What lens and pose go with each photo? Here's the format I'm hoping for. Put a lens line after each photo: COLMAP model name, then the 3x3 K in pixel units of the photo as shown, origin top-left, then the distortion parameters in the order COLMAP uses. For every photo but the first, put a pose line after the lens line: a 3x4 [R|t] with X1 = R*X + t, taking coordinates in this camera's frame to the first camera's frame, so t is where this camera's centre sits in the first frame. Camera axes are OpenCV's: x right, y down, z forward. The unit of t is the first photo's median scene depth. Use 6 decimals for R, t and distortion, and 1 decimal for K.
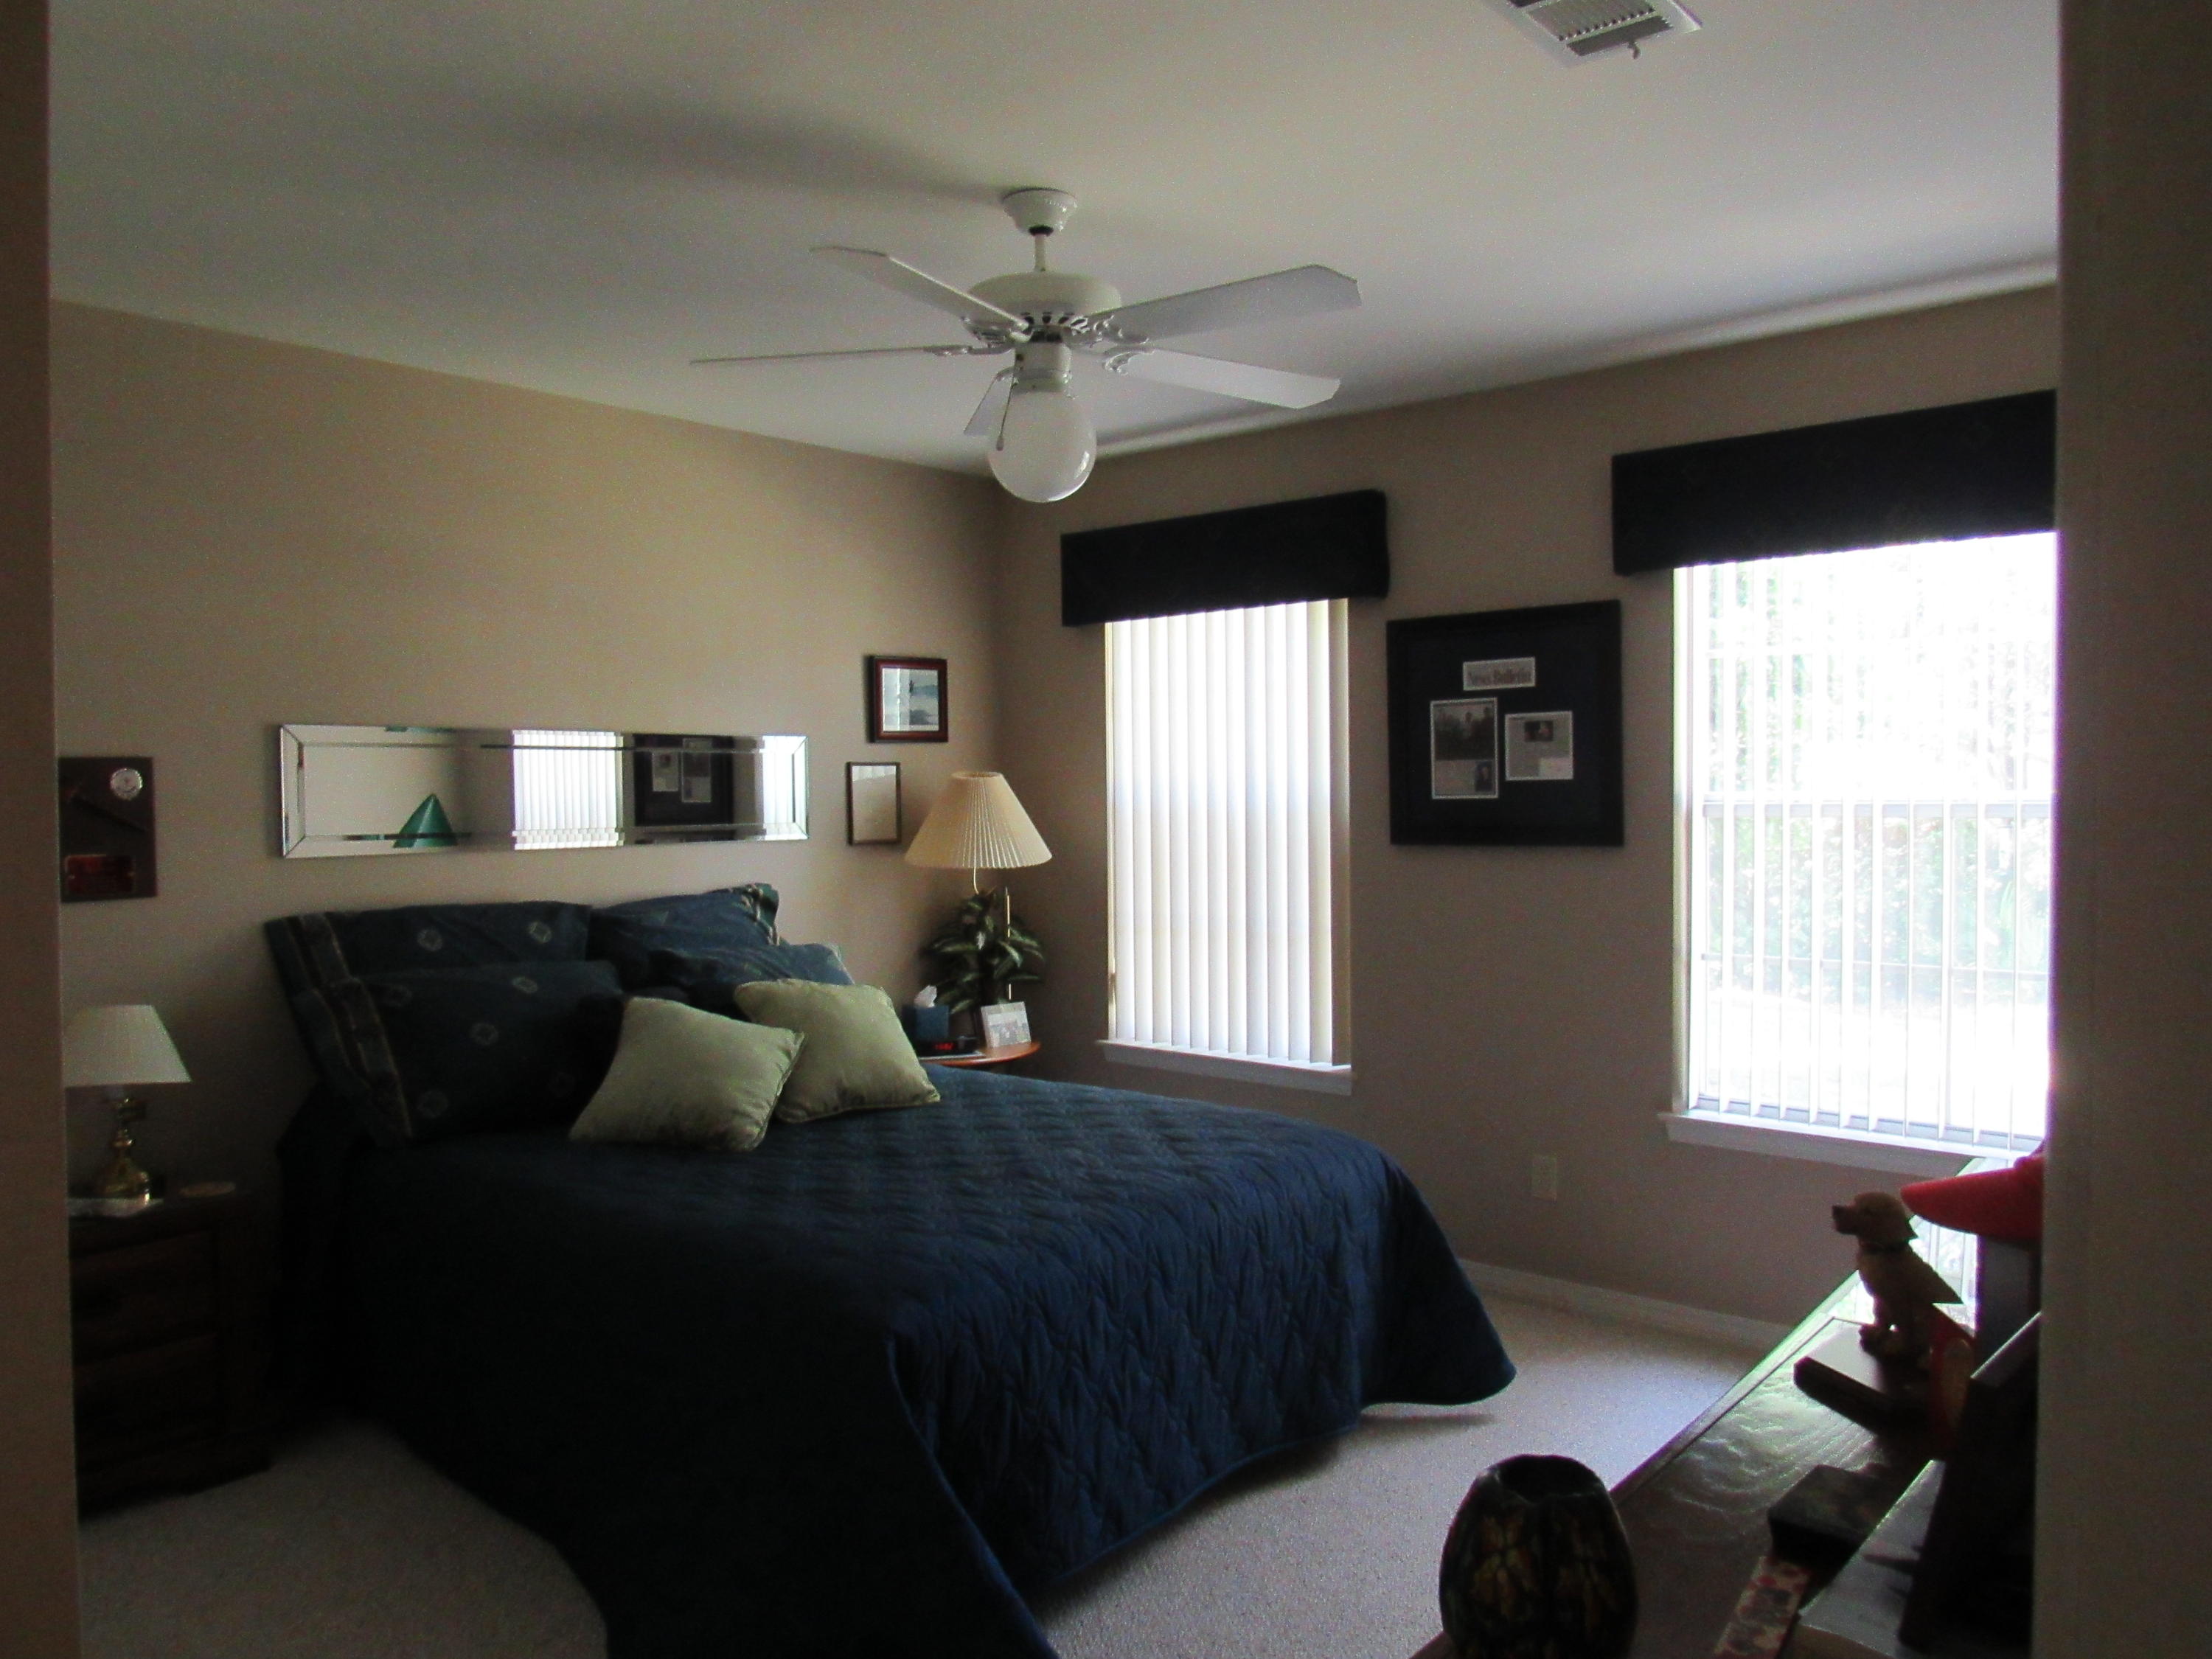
lens RADIAL K [[1579.7, 0, 1107.2], [0, 1579.7, 830.4], [0, 0, 1]] dist [-0.009561, -0.010523]
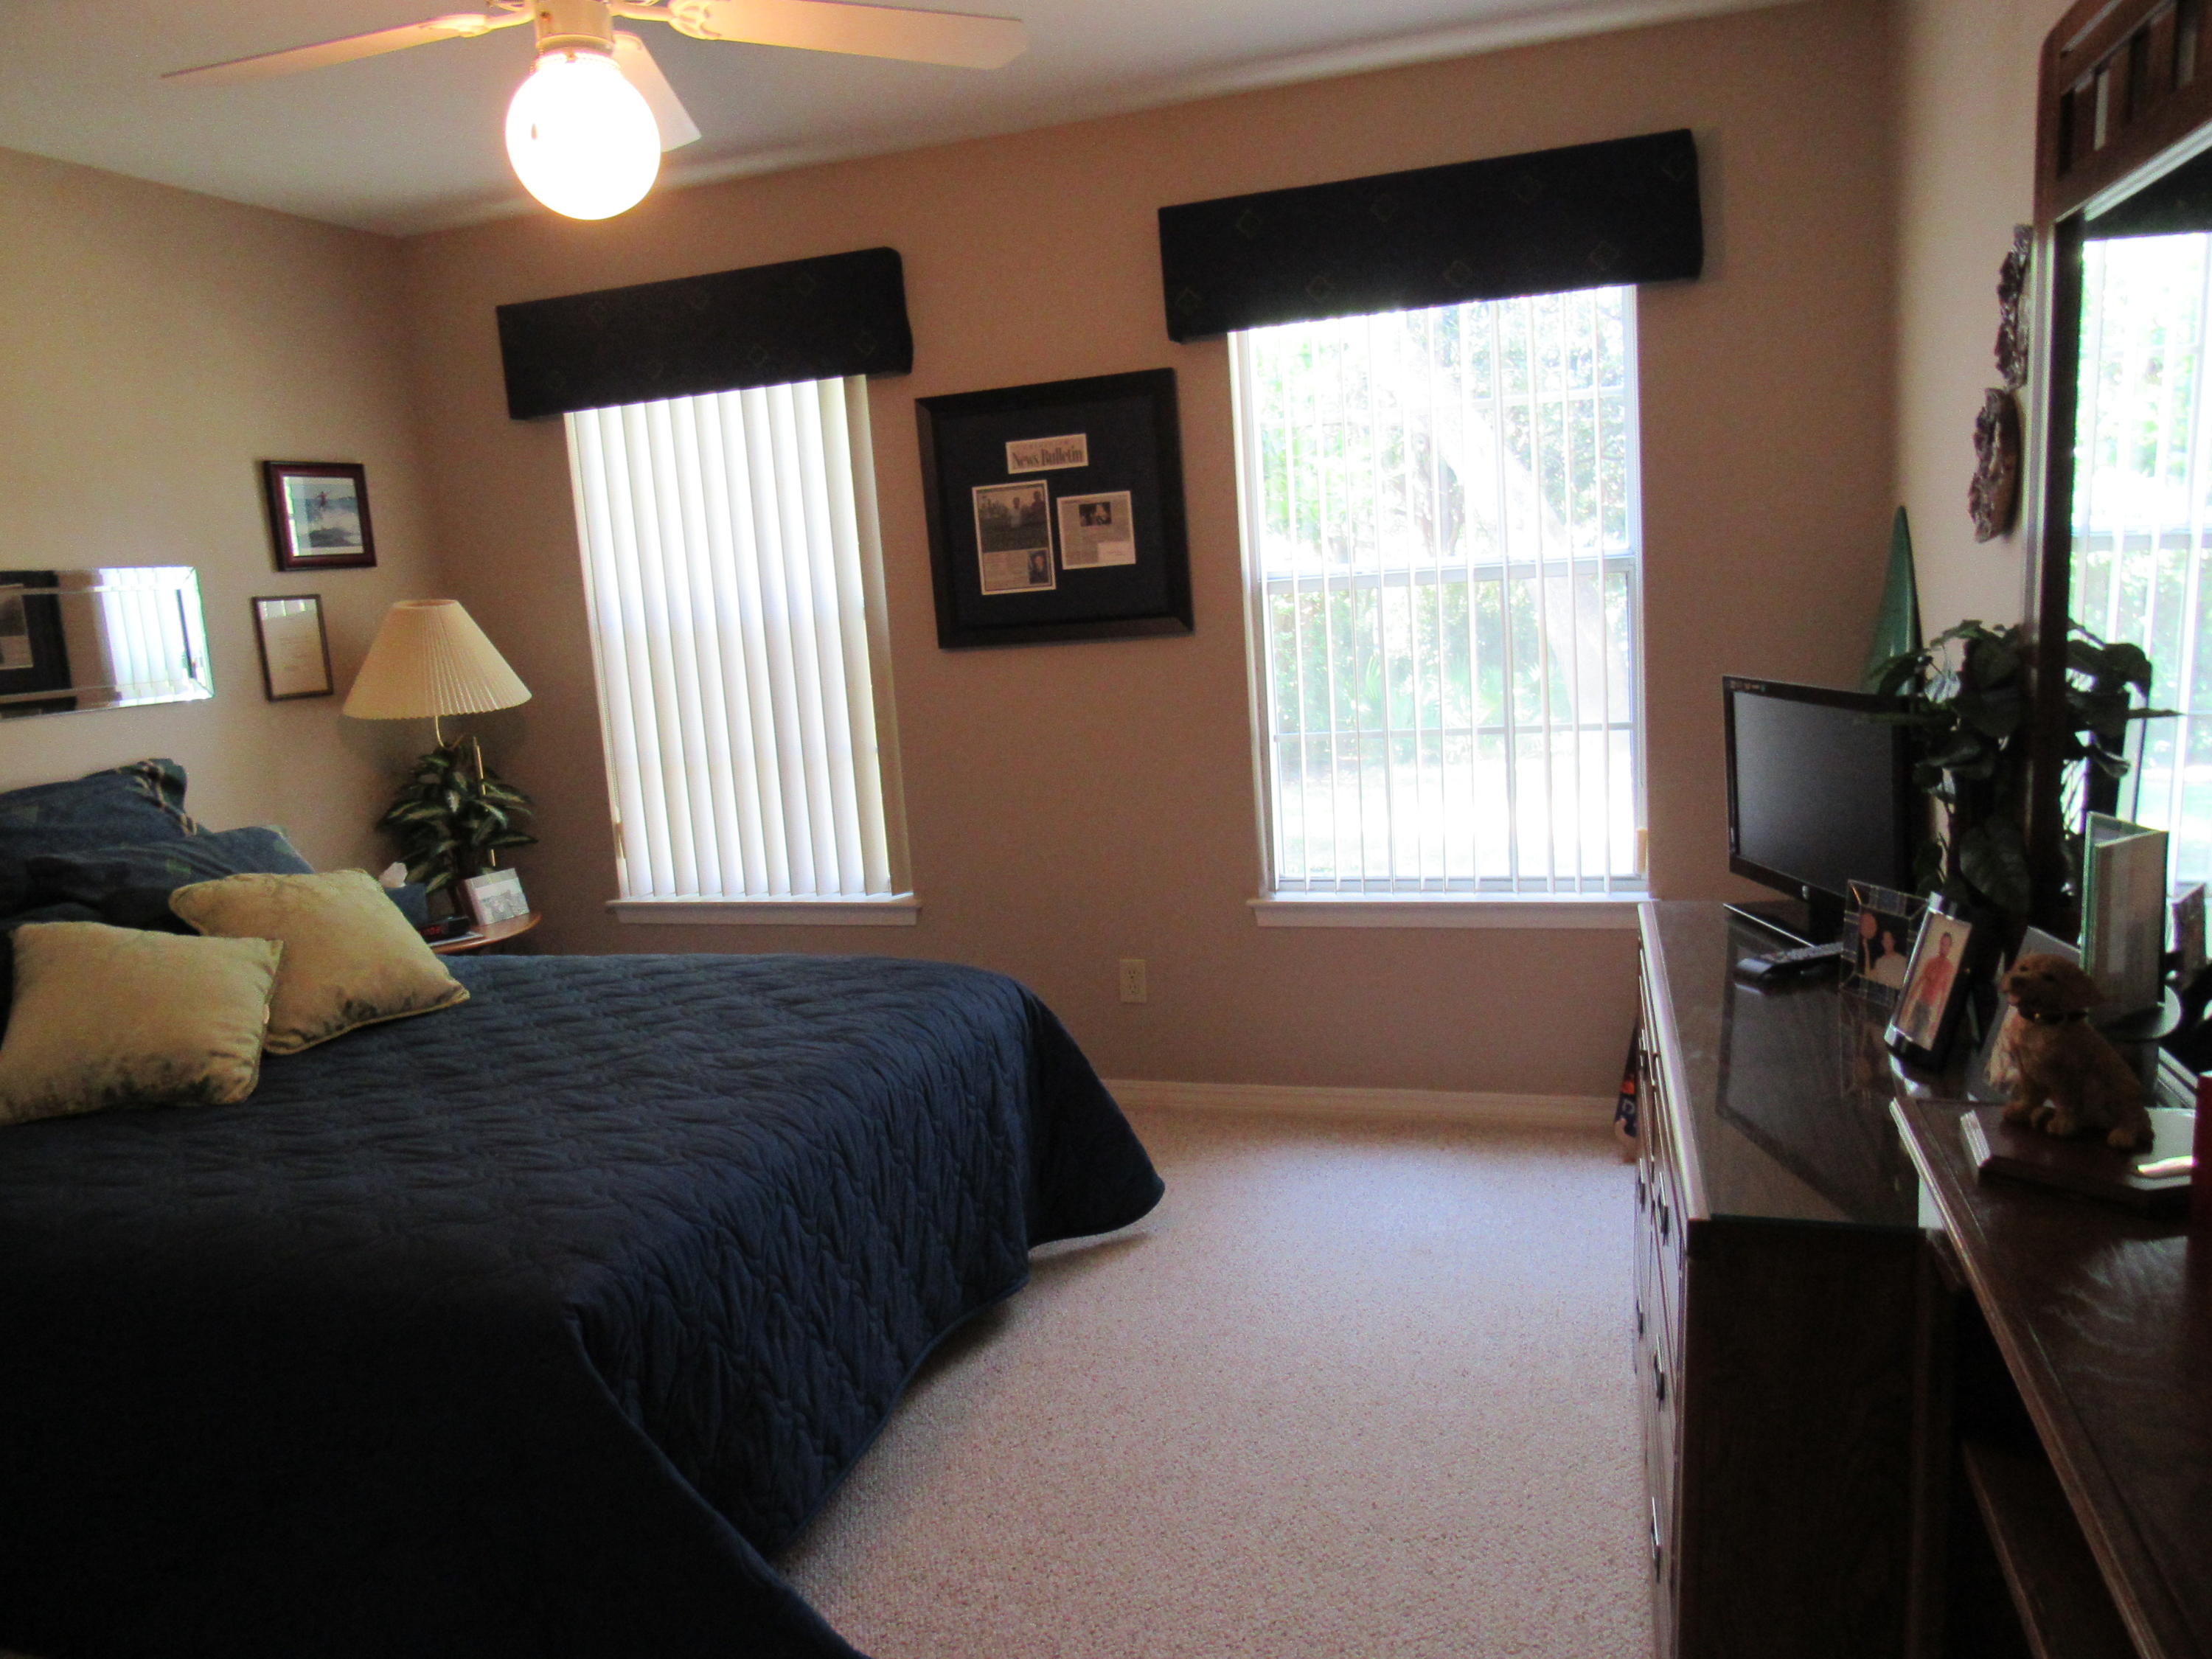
lens RADIAL K [[1579.7, 0, 1099.9], [0, 1579.7, 827.0], [0, 0, 1]] dist [-0.009561, -0.010523]
pose [[0.925302, -0.112073, 0.362294, -0.083994], [0.071705, 0.989806, 0.123056, 0.005589], [-0.372392, -0.087886, 0.923905, 0.120191]]
